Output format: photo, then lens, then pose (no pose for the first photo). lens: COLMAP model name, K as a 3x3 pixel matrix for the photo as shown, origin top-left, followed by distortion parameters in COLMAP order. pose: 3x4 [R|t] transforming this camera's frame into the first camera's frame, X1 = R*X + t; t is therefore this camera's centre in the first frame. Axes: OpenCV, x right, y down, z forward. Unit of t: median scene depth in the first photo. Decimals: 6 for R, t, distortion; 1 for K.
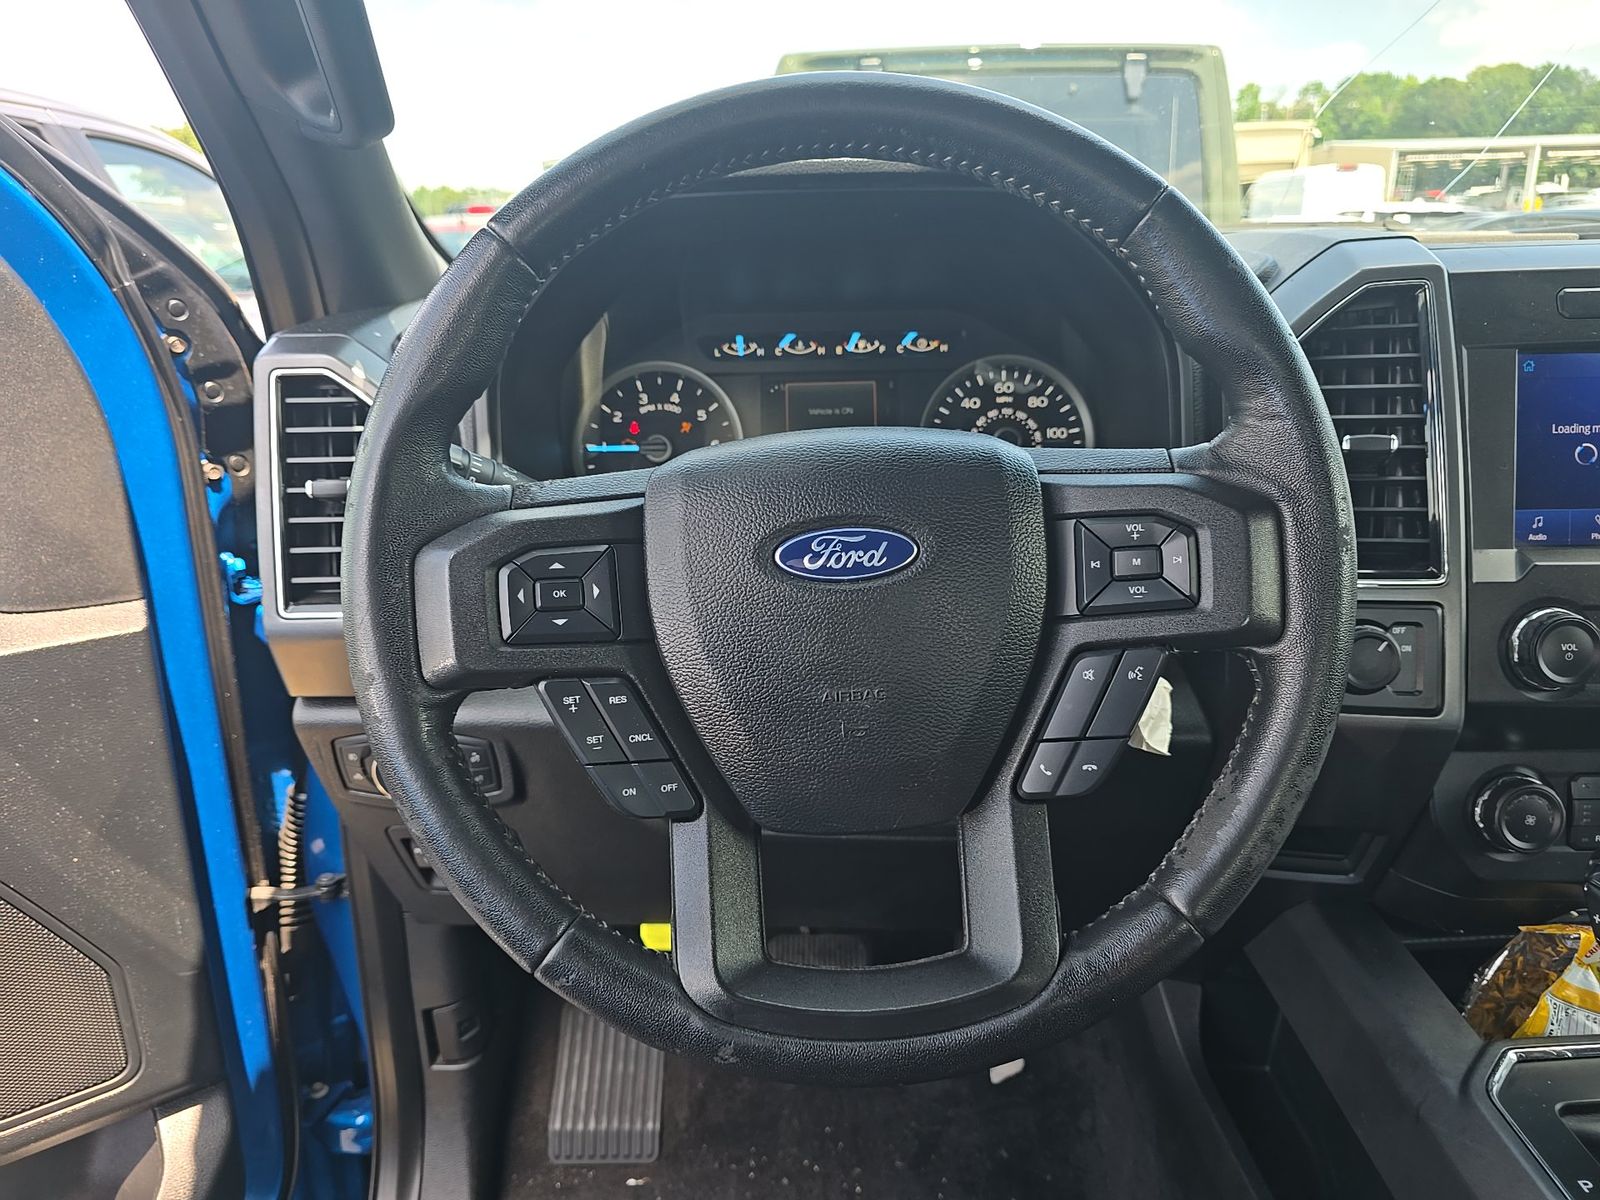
lens RADIAL K [[1112.6, 0, 805.8], [0, 1112.6, 608.6], [0, 0, 1]] dist [0.044951, -0.040813]
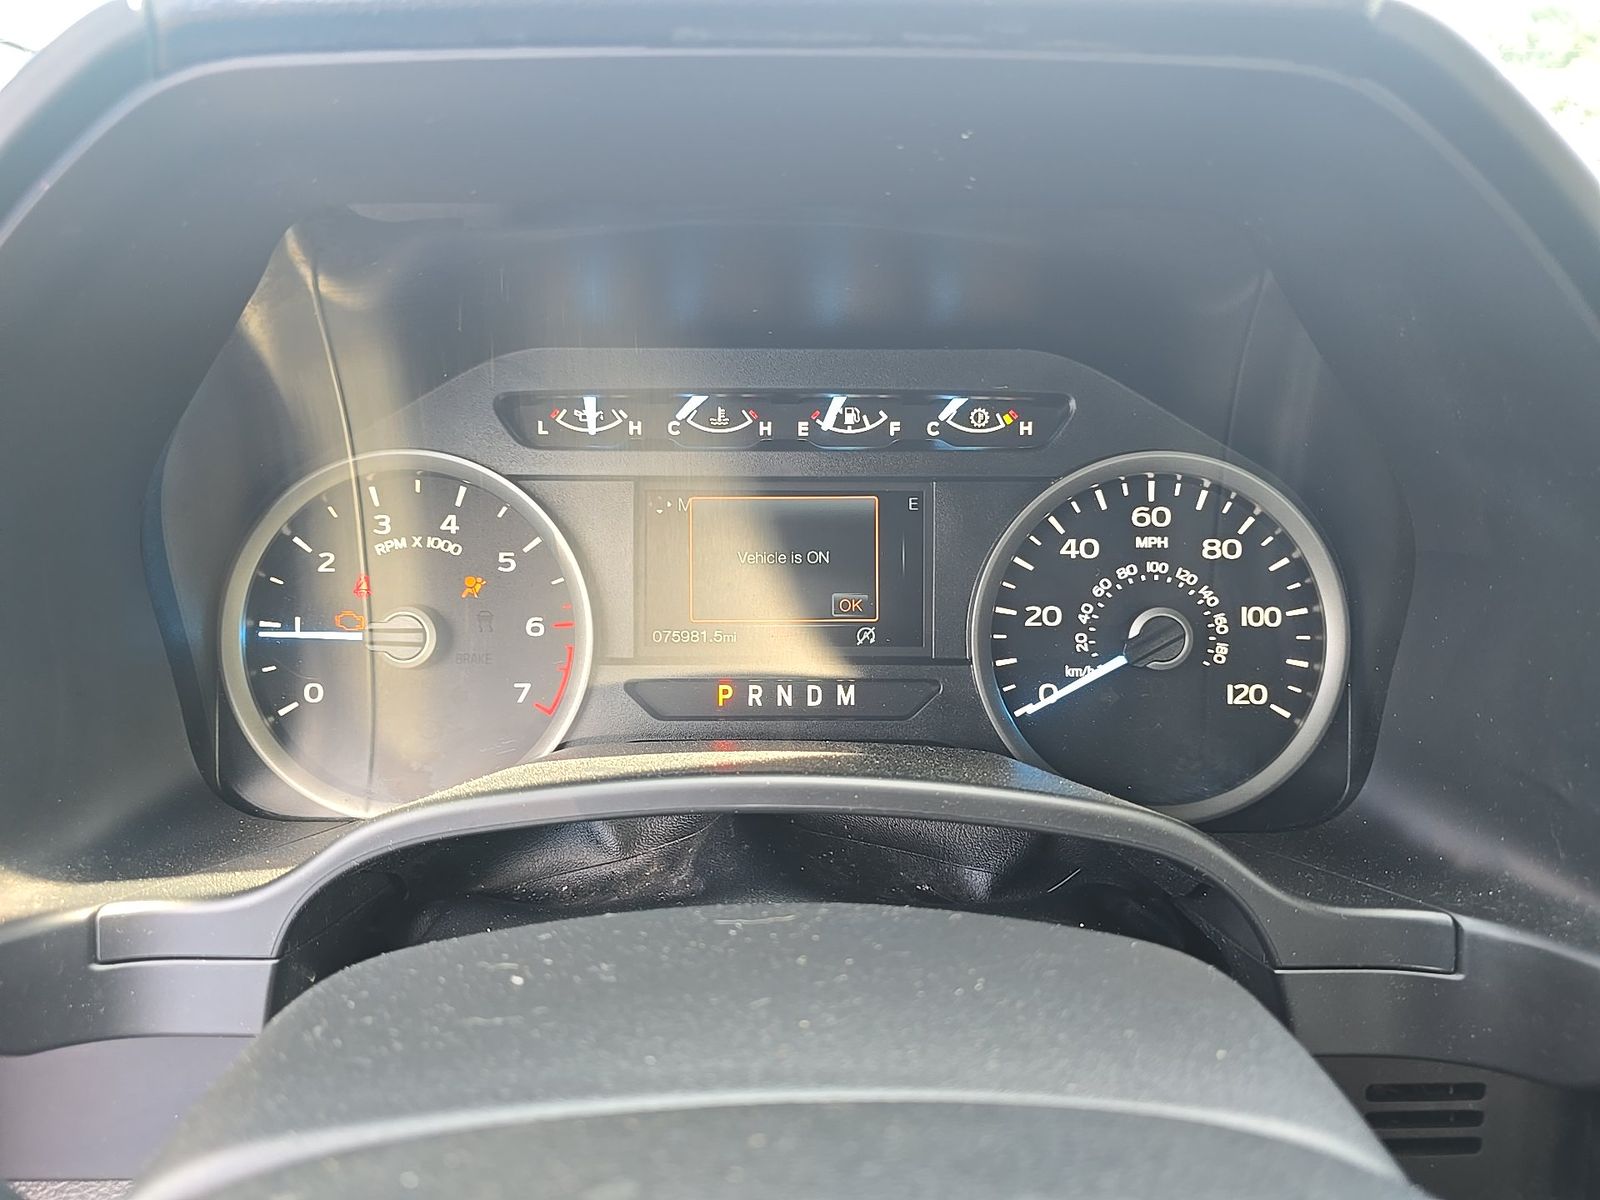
lens RADIAL K [[1112.6, 0, 799.1], [0, 1112.6, 600.8], [0, 0, 1]] dist [0.044951, -0.040813]
pose [[0.999626, 0.016152, 0.022058, 0.021779], [-0.017383, 0.998232, 0.056836, -0.212446], [-0.021101, -0.057198, 0.998140, 0.603240]]
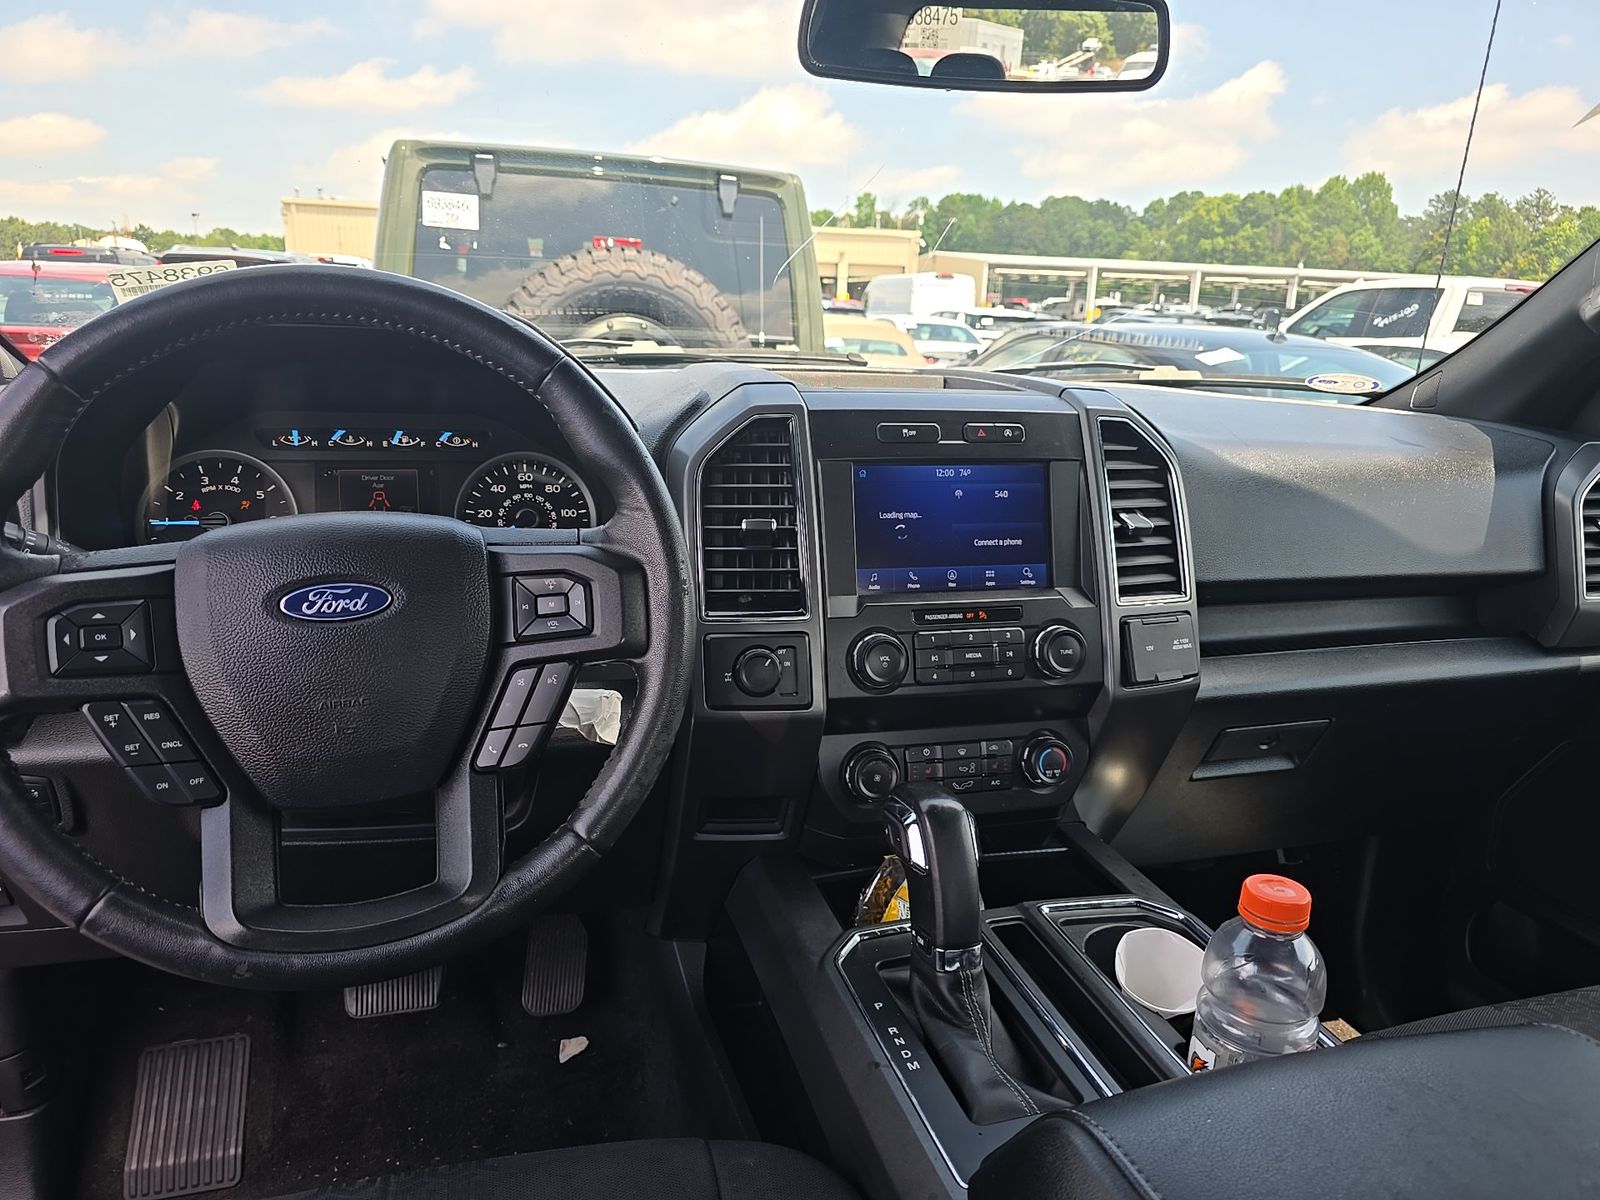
lens RADIAL K [[1112.6, 0, 816.8], [0, 1112.6, 607.5], [0, 0, 1]] dist [0.044951, -0.040813]
pose [[0.953048, -0.019935, 0.302164, 0.121475], [0.038282, 0.997757, -0.054917, 0.037824], [-0.300391, 0.063906, 0.951673, -0.342951]]
